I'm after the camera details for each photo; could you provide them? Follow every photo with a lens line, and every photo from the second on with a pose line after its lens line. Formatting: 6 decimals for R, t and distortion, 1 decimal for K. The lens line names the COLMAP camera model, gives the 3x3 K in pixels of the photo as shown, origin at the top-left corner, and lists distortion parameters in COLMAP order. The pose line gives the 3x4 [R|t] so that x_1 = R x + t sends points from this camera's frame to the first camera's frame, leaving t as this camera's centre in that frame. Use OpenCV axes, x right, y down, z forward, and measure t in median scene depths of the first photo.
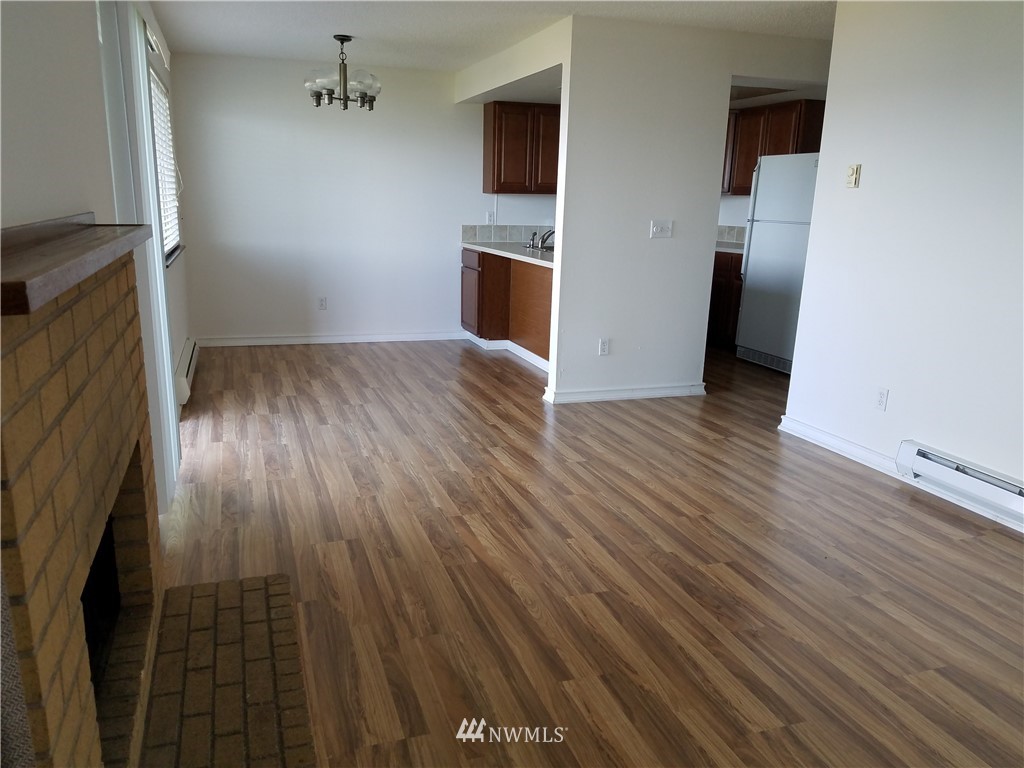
lens RADIAL K [[776.1, 0, 501.5], [0, 776.1, 387.3], [0, 0, 1]] dist [0.253335, -0.437575]
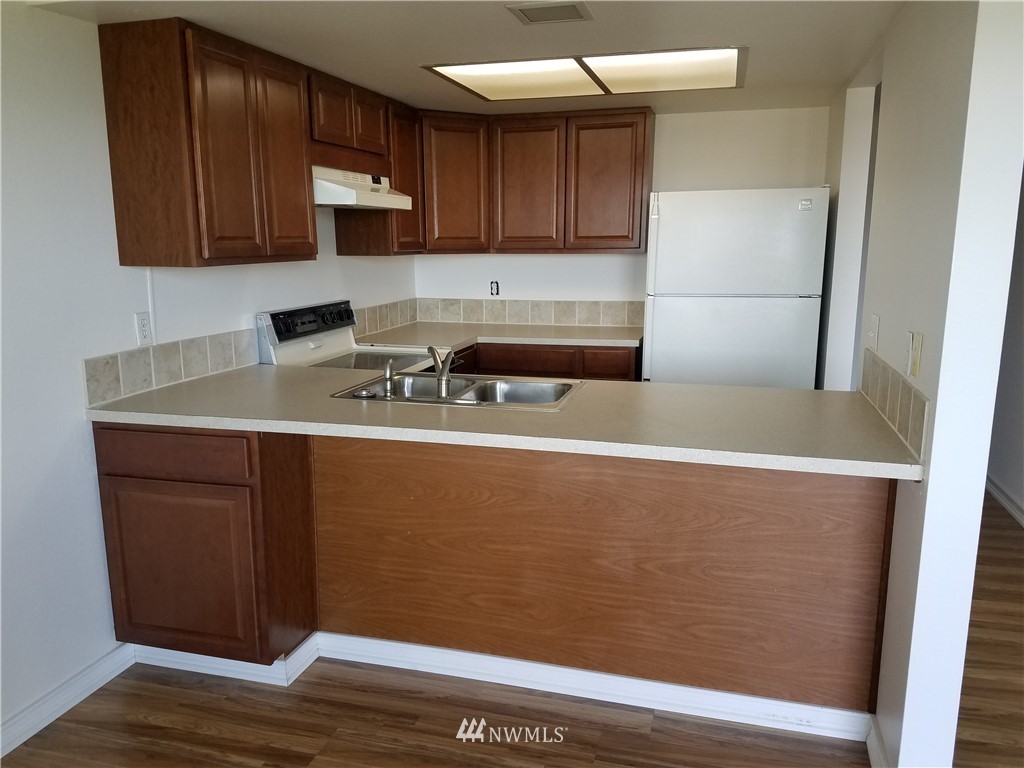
lens RADIAL K [[776.1, 0, 501.5], [0, 776.1, 387.3], [0, 0, 1]] dist [0.253335, -0.437575]
pose [[0.563576, -0.179187, 0.806396, -0.228295], [0.214631, 0.974427, 0.066523, -0.178337], [-0.797694, 0.135587, 0.587623, 0.649567]]
